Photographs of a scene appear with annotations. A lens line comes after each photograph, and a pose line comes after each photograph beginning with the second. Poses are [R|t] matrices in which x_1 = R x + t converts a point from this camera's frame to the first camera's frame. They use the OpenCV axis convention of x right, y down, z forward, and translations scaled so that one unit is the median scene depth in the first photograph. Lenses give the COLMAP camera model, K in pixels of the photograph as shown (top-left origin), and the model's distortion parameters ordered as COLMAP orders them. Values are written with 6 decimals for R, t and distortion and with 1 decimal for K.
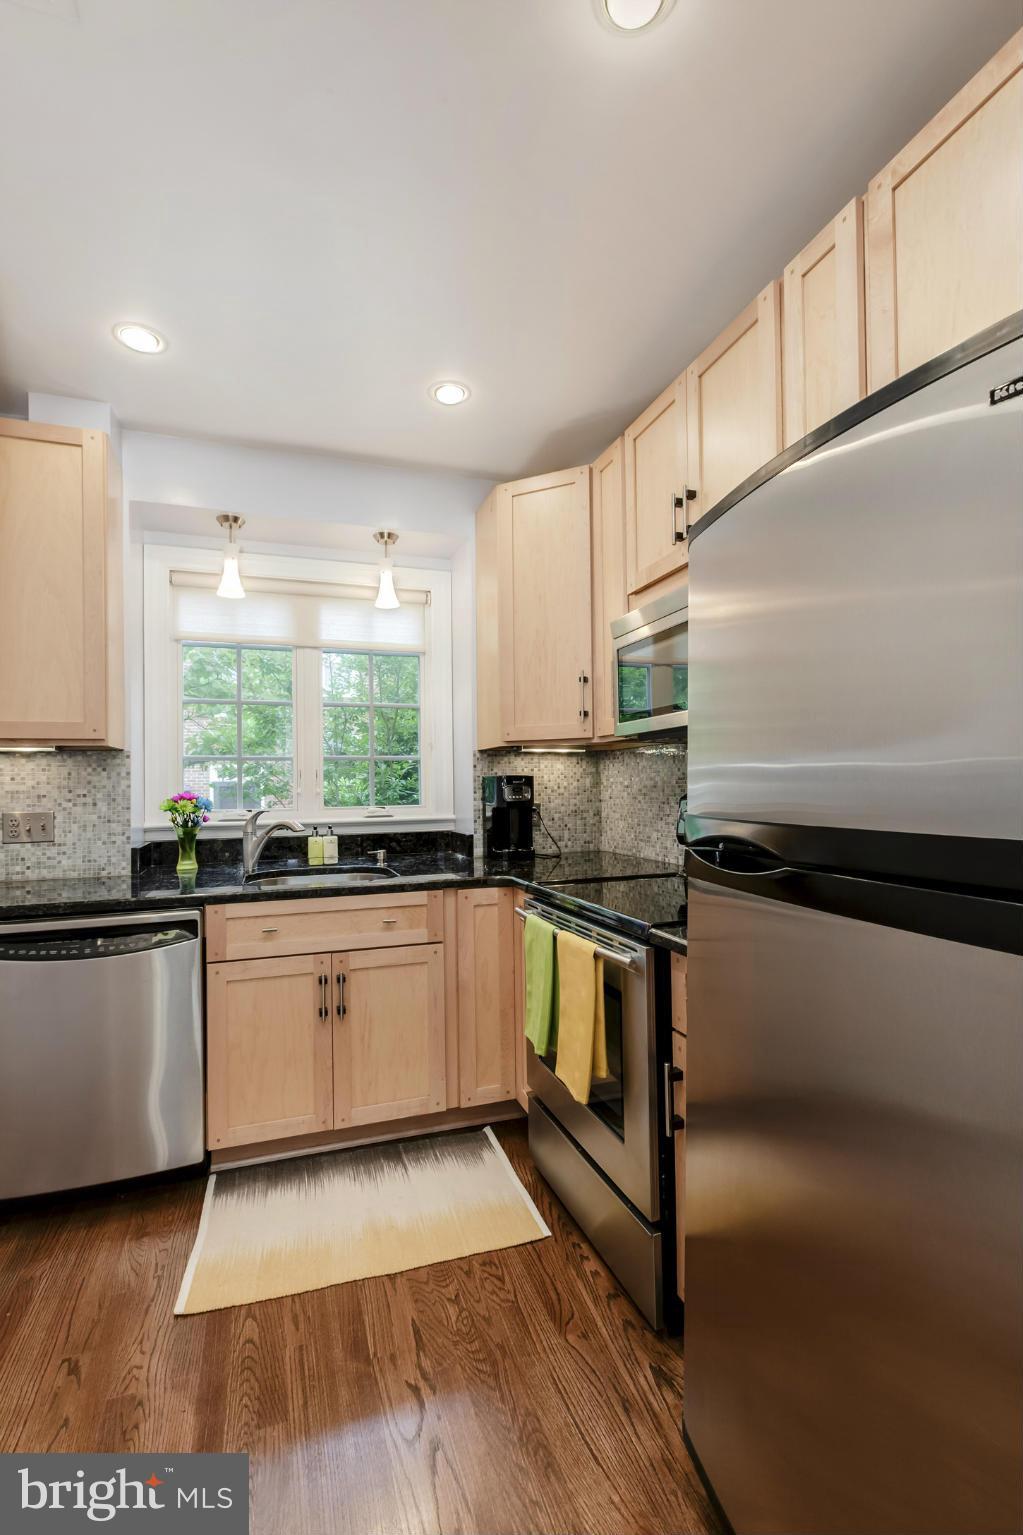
lens RADIAL K [[689.8, 0, 504.5], [0, 689.8, 774.2], [0, 0, 1]] dist [0.000383, 0.000193]
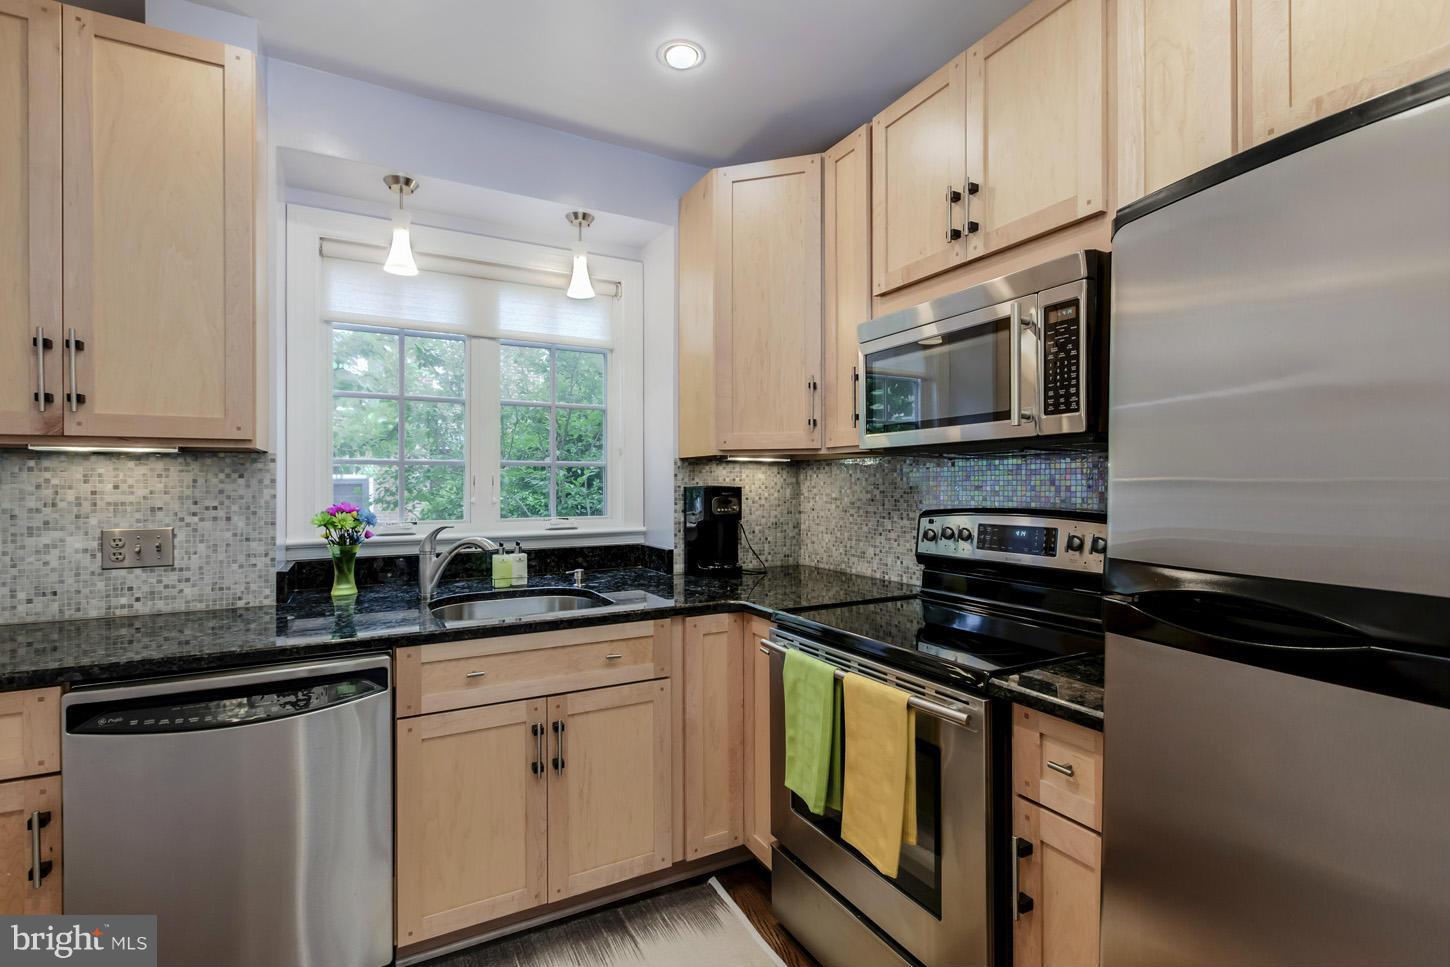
lens RADIAL K [[663.8, 0, 719.8], [0, 663.8, 480.9], [0, 0, 1]] dist [0.000373, -0.000827]
pose [[0.986557, 0.011561, 0.163007, -0.147137], [-0.013375, 0.999860, 0.010031, -0.015685], [-0.162869, -0.012076, 0.986574, 0.132813]]
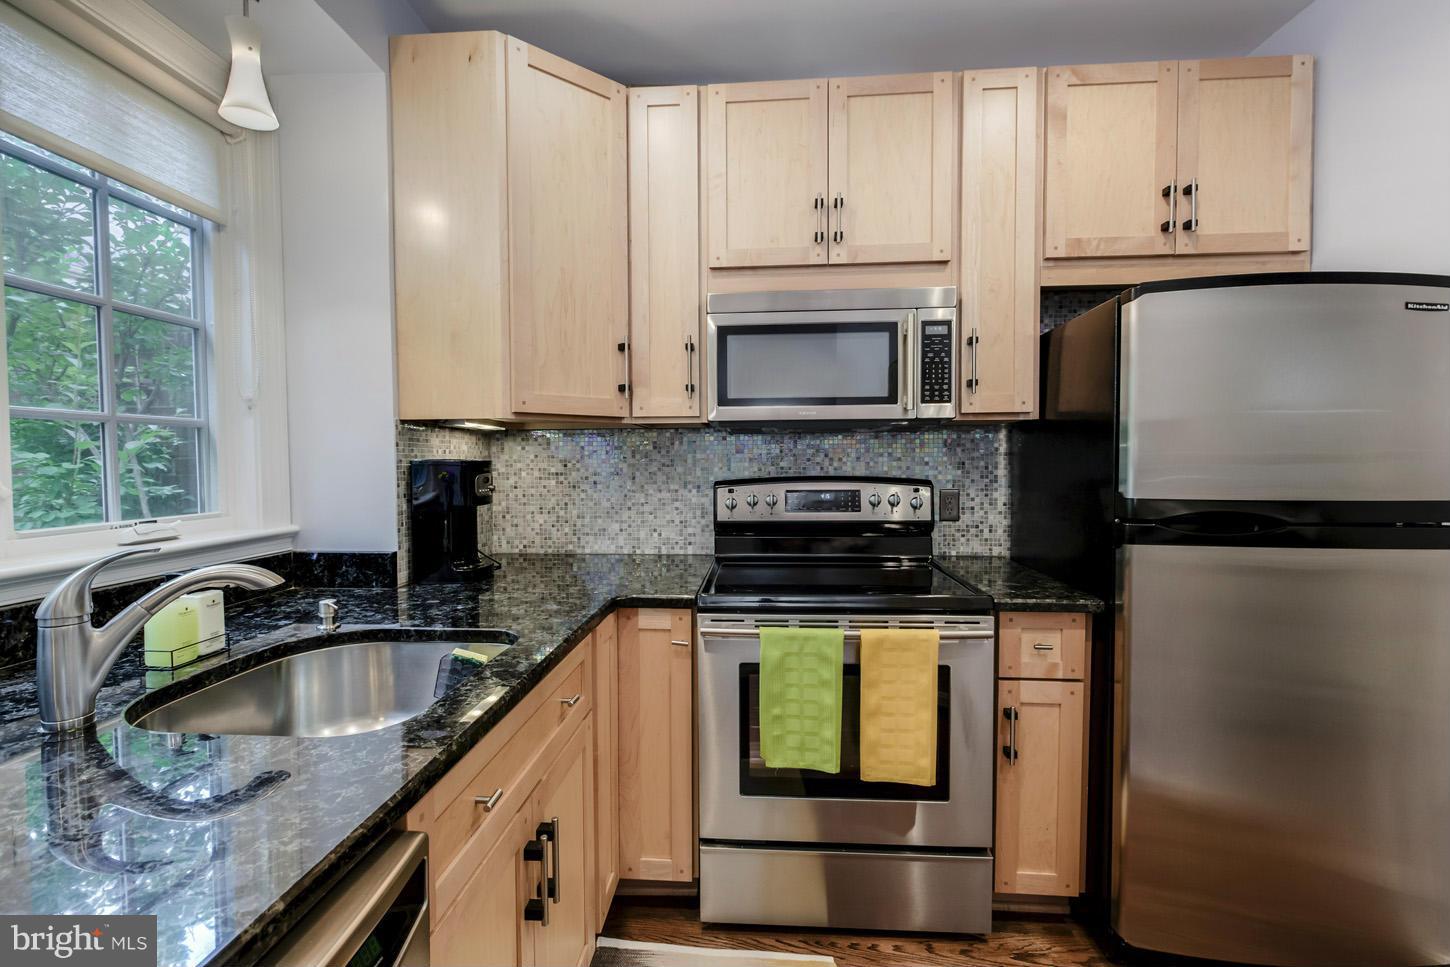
lens RADIAL K [[643.4, 0, 724.2], [0, 643.4, 479.7], [0, 0, 1]] dist [0.000431, 0.000147]
pose [[0.392939, -0.019907, 0.919349, -0.534659], [-0.015474, 0.999481, 0.028256, -0.000664], [-0.919434, -0.025329, 0.392427, 0.557817]]
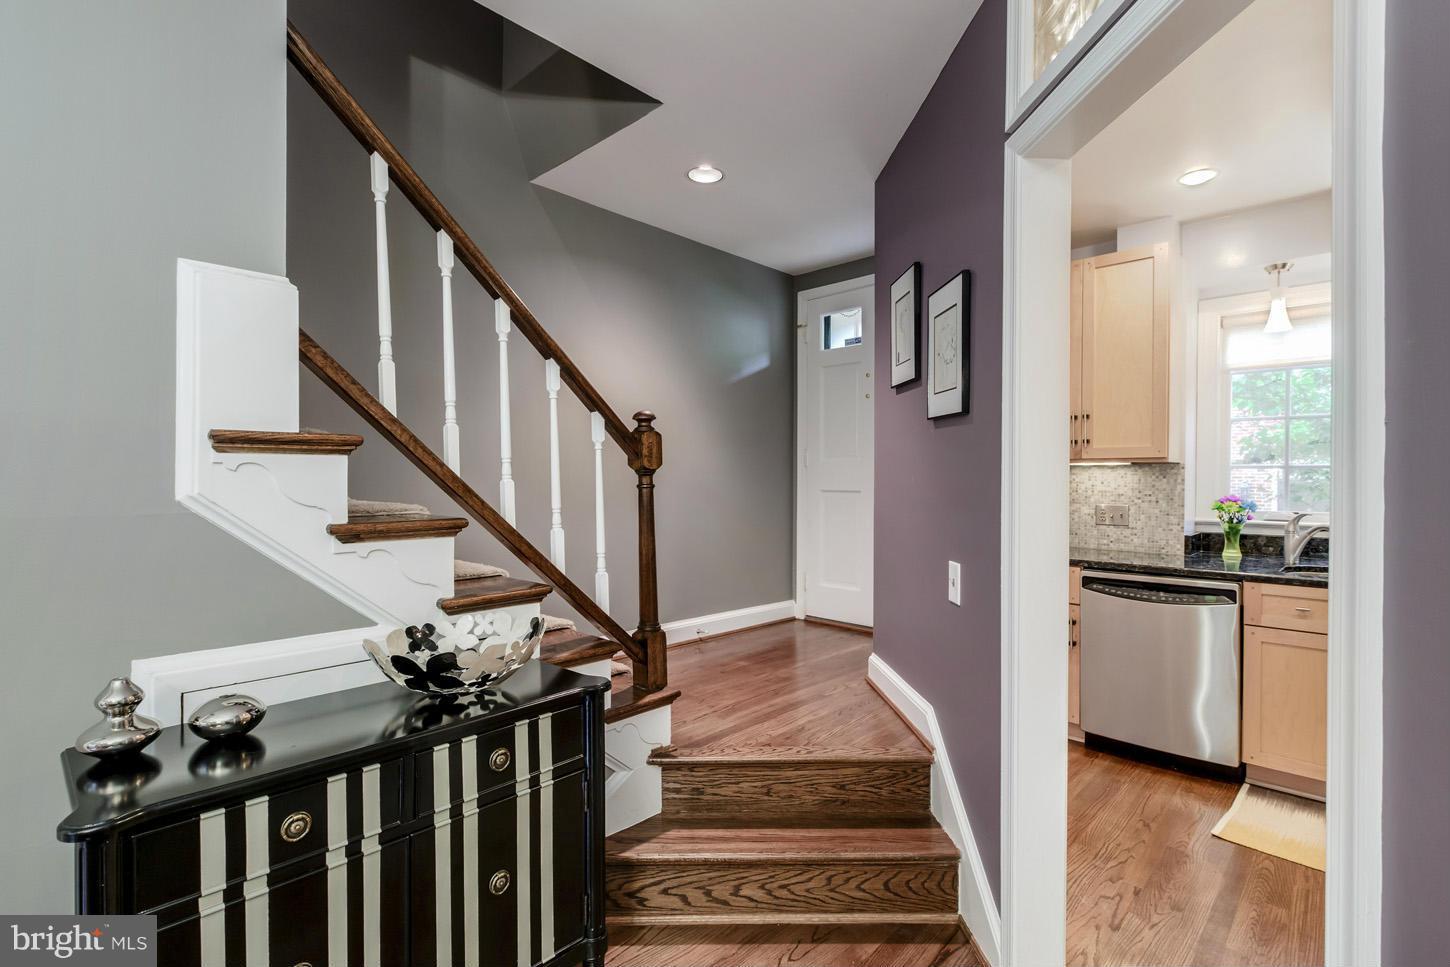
lens RADIAL K [[663.8, 0, 719.8], [0, 663.8, 480.9], [0, 0, 1]] dist [0.000373, -0.000827]
pose [[0.450269, 0.020384, -0.892660, 0.205691], [-0.000401, 0.999744, 0.022628, -0.028399], [0.892893, -0.009831, 0.450162, -0.393769]]
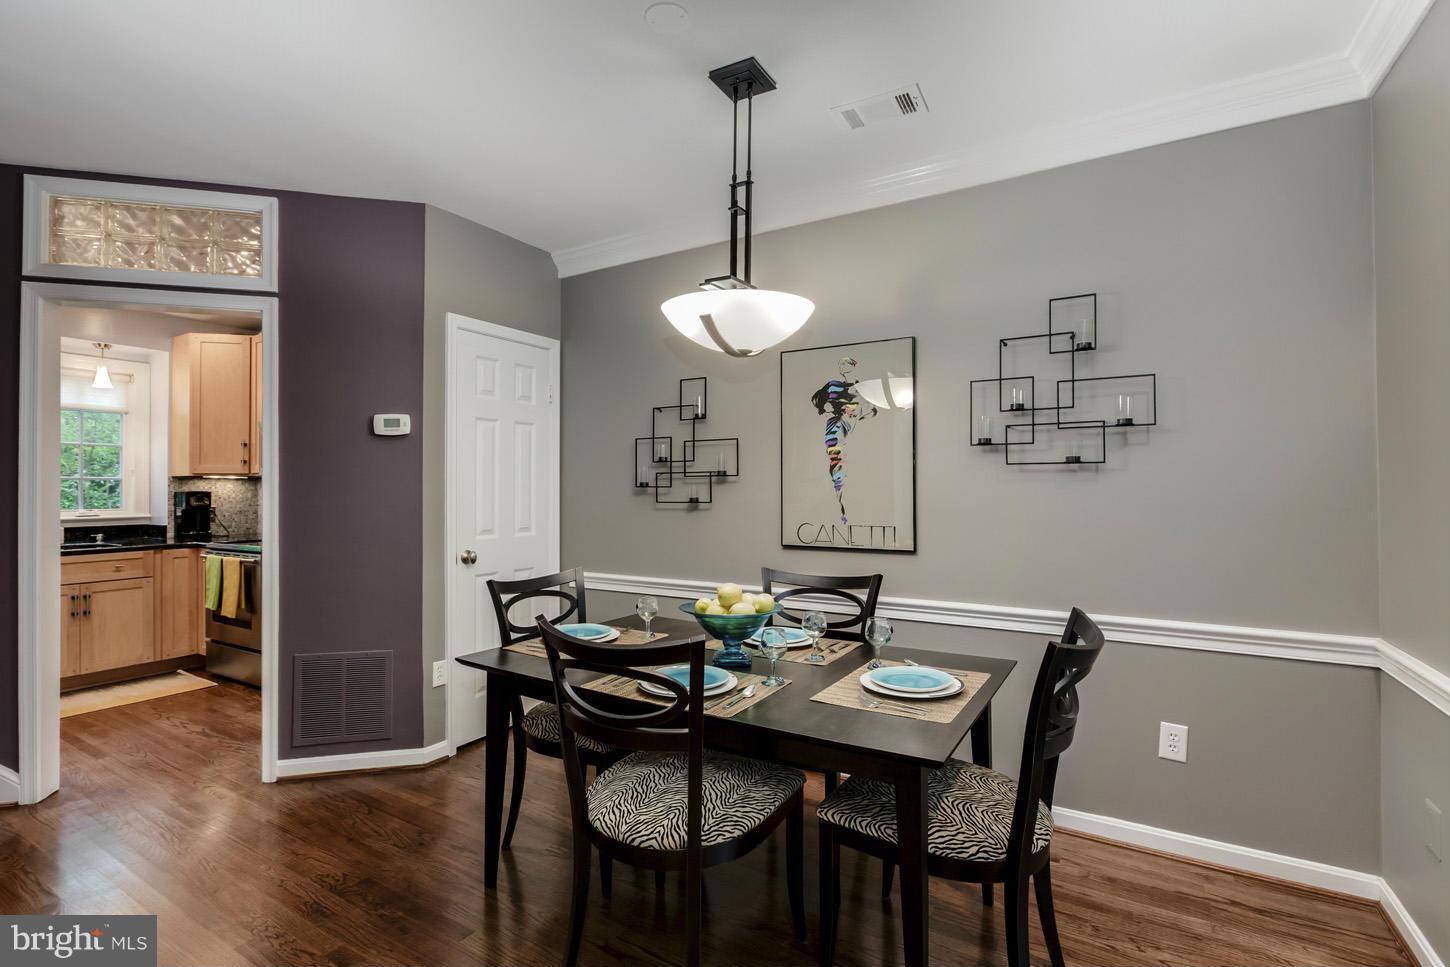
lens RADIAL K [[663.8, 0, 719.8], [0, 663.8, 480.9], [0, 0, 1]] dist [0.000373, -0.000827]
pose [[0.764365, 0.017516, 0.644546, -0.068584], [-0.019382, 0.999803, -0.004185, -0.049315], [-0.644493, -0.009294, 0.764554, -1.328805]]
